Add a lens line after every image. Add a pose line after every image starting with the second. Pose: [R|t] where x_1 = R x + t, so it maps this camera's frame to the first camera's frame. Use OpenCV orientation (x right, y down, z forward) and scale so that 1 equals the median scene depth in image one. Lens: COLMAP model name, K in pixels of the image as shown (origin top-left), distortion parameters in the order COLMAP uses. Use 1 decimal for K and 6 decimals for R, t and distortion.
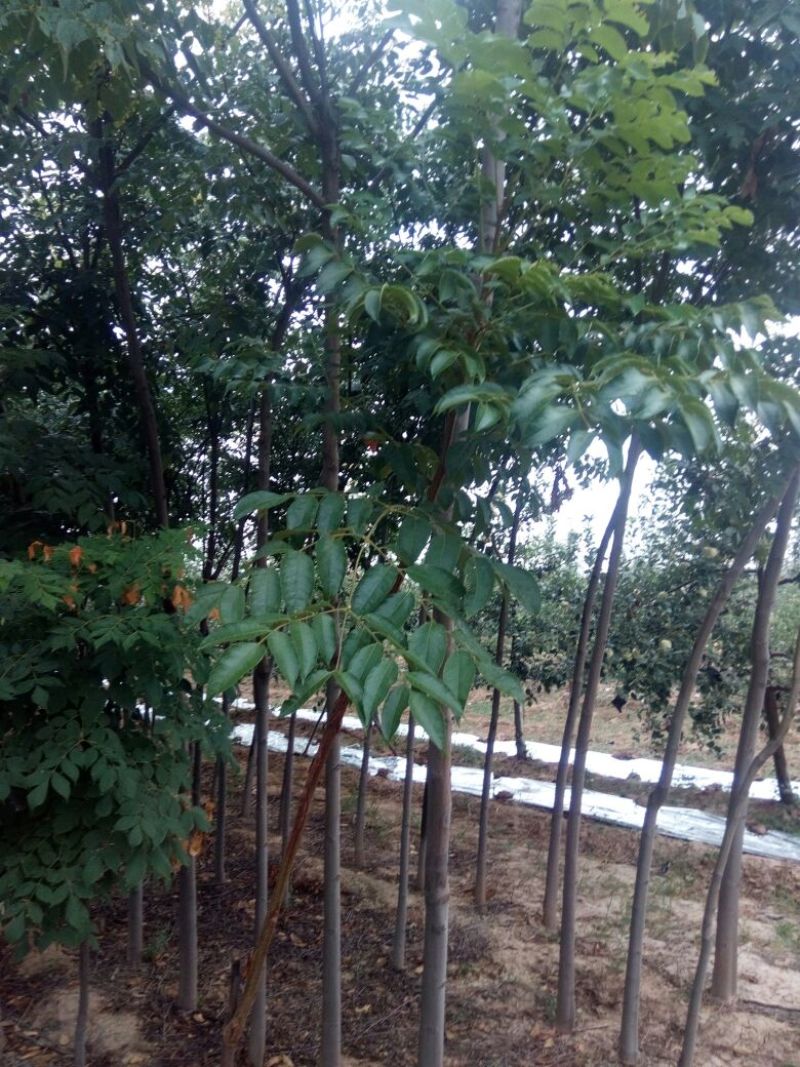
lens RADIAL K [[831.6, 0, 400.0], [0, 831.6, 533.5], [0, 0, 1]] dist [0.116820, -0.172939]
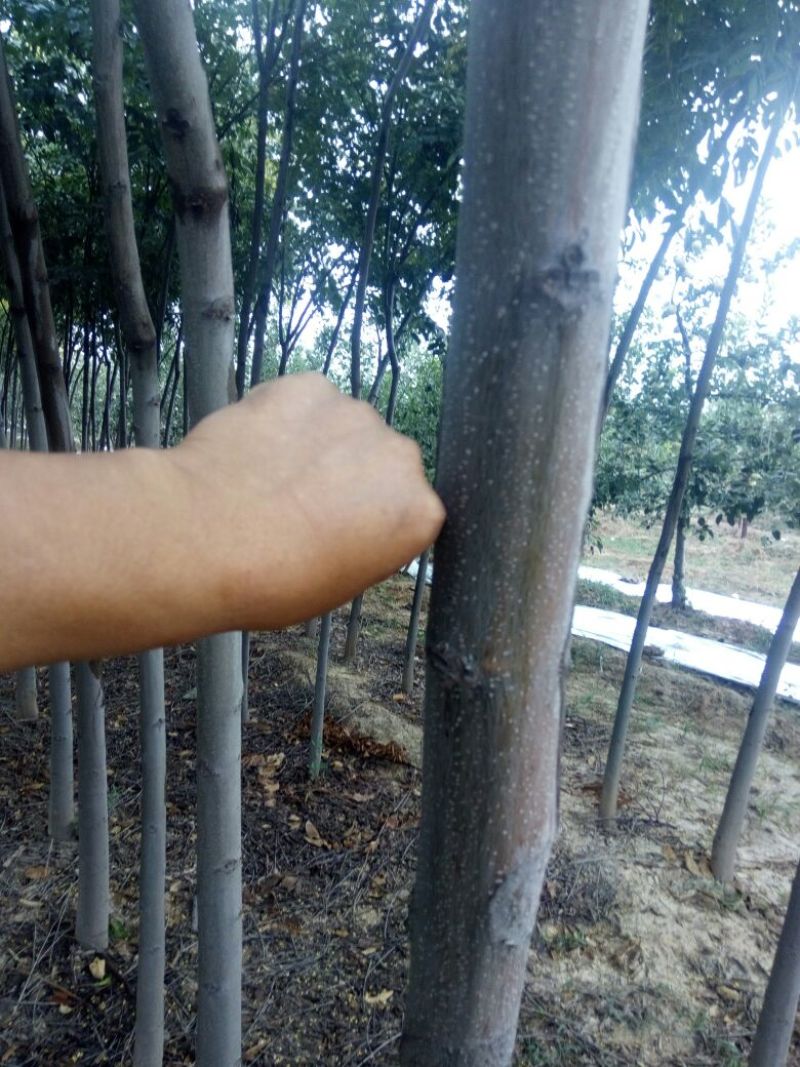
lens RADIAL K [[831.6, 0, 400.0], [0, 831.6, 533.5], [0, 0, 1]] dist [0.116820, -0.172939]
pose [[0.981626, 0.097389, -0.164091, 0.023801], [-0.062812, 0.976941, 0.204063, 0.100700], [0.180181, -0.190006, 0.965107, 0.366345]]
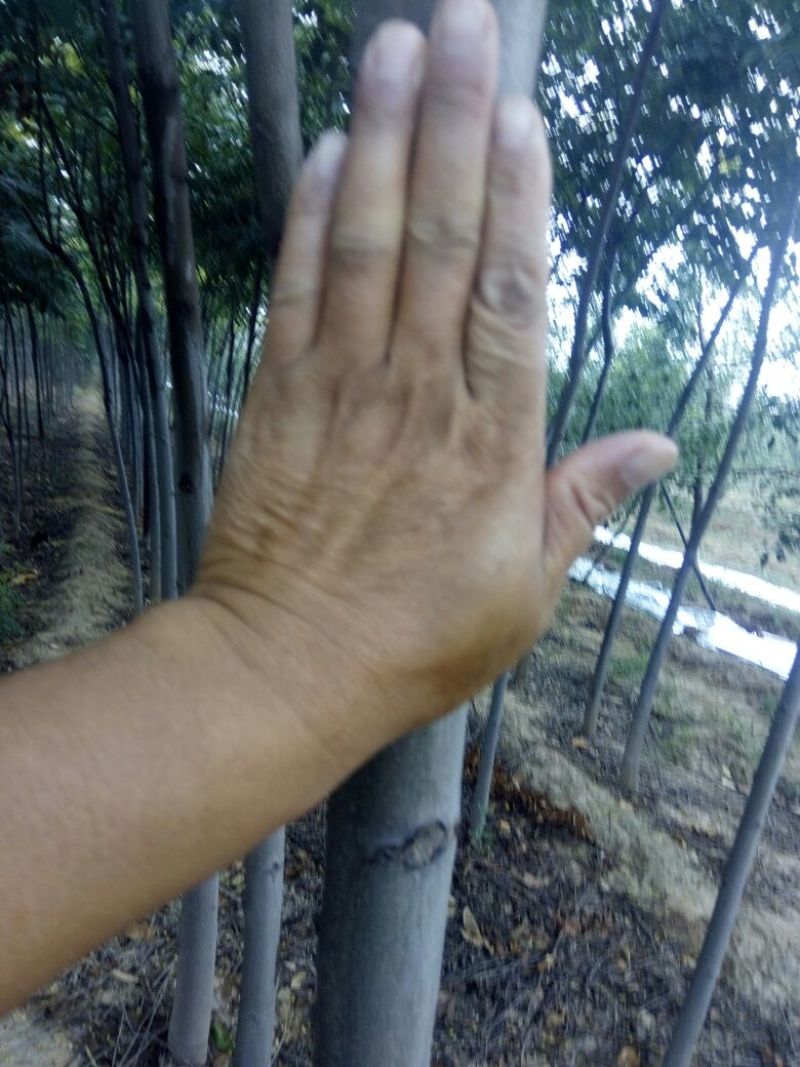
lens RADIAL K [[831.6, 0, 400.0], [0, 831.6, 533.5], [0, 0, 1]] dist [0.116820, -0.172939]
pose [[0.918561, 0.189616, -0.346831, -0.024668], [-0.110276, 0.965524, 0.235804, 0.113566], [0.379586, -0.178353, 0.907802, 0.476817]]
